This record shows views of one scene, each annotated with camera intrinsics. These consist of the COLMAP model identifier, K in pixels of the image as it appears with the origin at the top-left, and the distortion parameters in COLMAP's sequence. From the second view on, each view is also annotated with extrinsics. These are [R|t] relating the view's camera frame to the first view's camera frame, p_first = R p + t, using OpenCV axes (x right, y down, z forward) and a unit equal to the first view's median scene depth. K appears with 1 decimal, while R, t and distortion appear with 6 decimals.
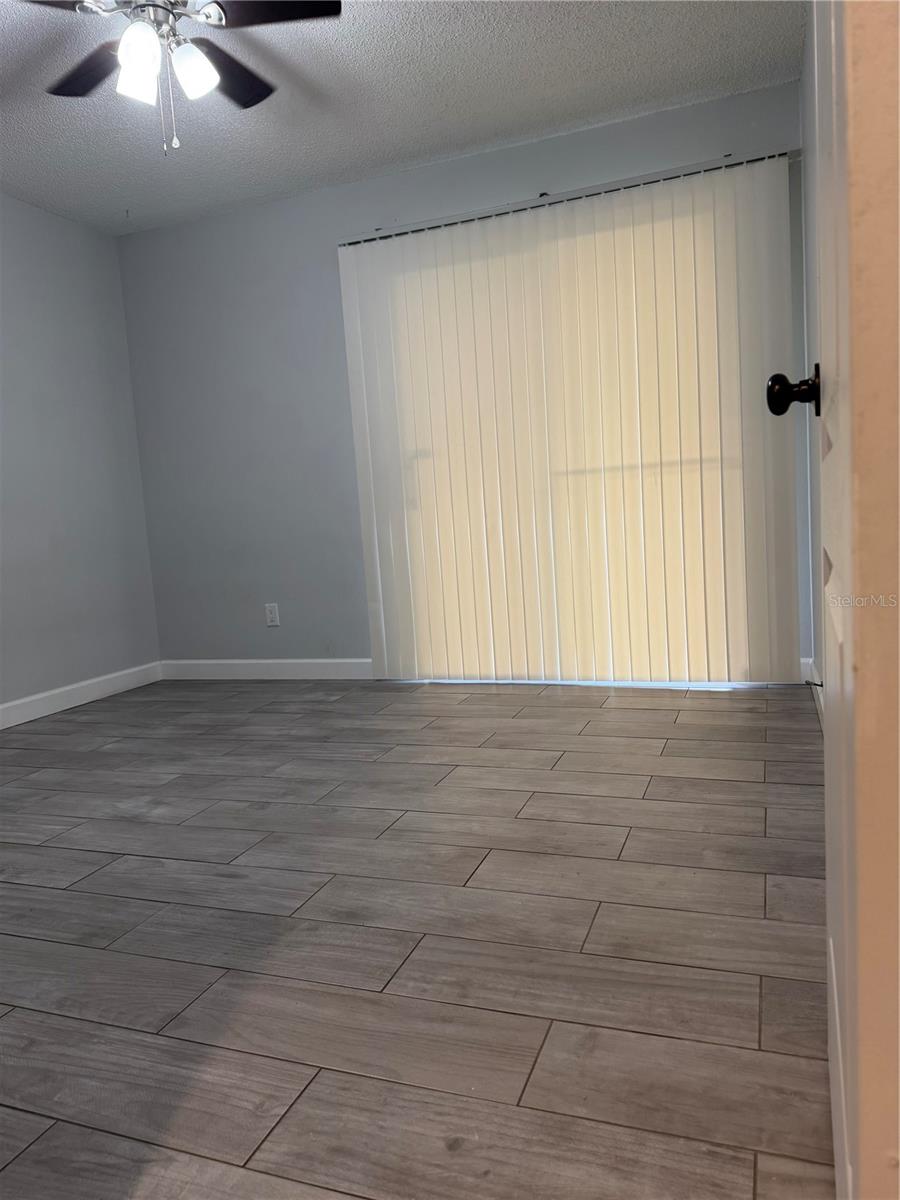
lens RADIAL K [[824.4, 0, 450.0], [0, 824.4, 600.0], [0, 0, 1]] dist [0.121001, -0.185381]
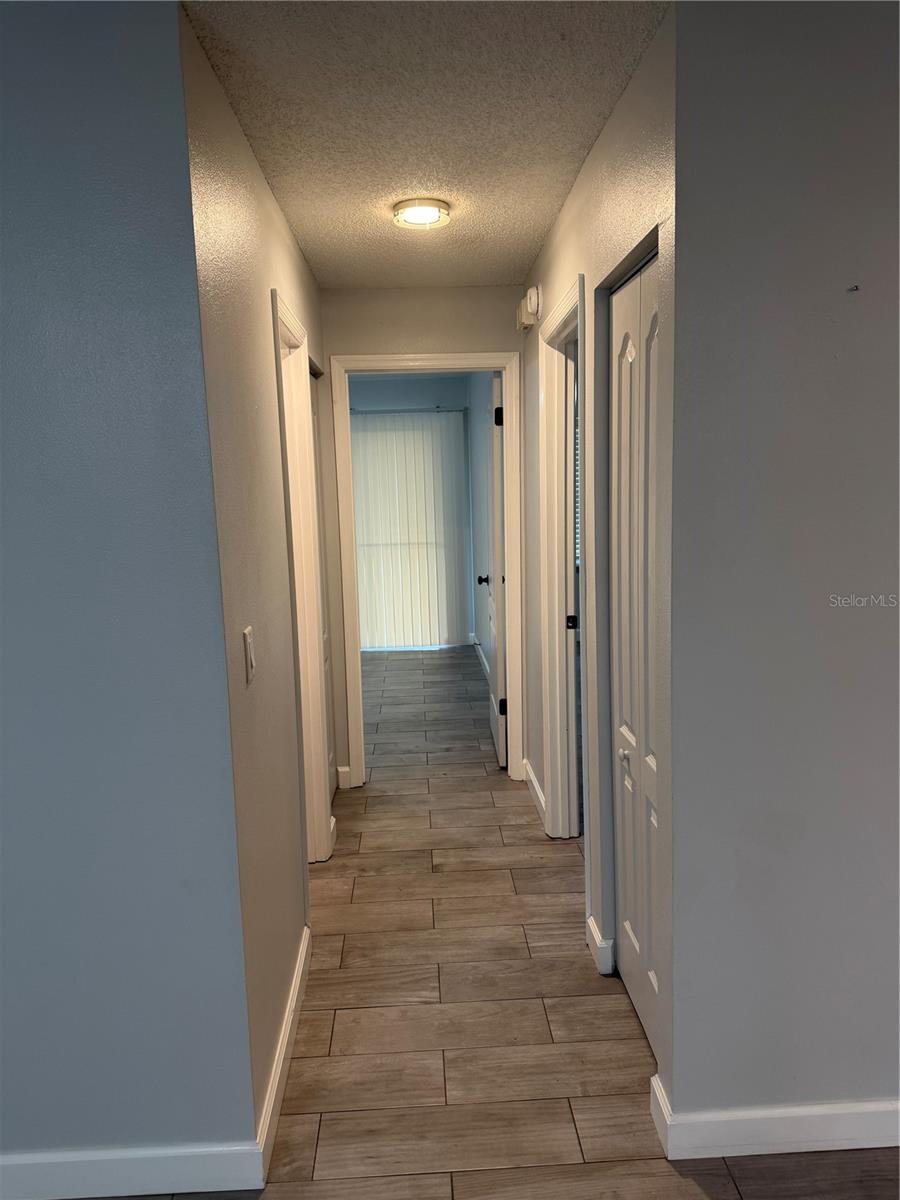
lens RADIAL K [[848.4, 0, 450.0], [0, 848.4, 600.0], [0, 0, 1]] dist [-0.000491, -0.005693]
pose [[0.915986, -0.019646, 0.400729, -0.529102], [0.006847, 0.999420, 0.033348, -0.094400], [-0.401151, -0.027803, 0.915590, -1.040379]]
